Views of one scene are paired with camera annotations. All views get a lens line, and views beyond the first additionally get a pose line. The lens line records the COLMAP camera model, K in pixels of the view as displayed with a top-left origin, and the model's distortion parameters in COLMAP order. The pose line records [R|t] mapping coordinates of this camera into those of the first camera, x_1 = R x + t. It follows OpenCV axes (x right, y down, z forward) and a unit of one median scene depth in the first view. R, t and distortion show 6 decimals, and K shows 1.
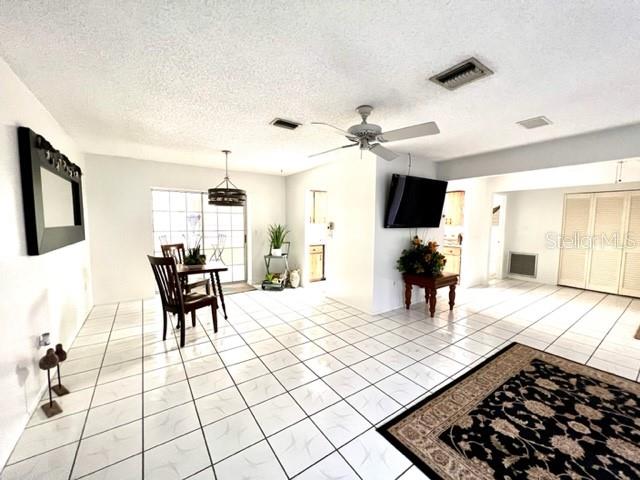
lens RADIAL K [[255.9, 0, 321.8], [0, 255.9, 241.4], [0, 0, 1]] dist [-0.003147, 0.000027]
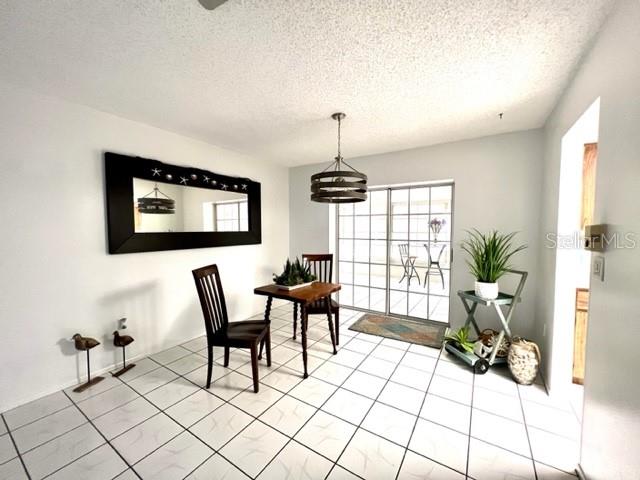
lens RADIAL K [[255.9, 0, 319.7], [0, 255.9, 241.1], [0, 0, 1]] dist [-0.003147, 0.000027]
pose [[0.380676, 0.031437, -0.924174, 0.311979], [-0.066383, 0.997772, 0.006597, -0.064173], [0.922323, 0.058839, 0.381915, 1.096509]]
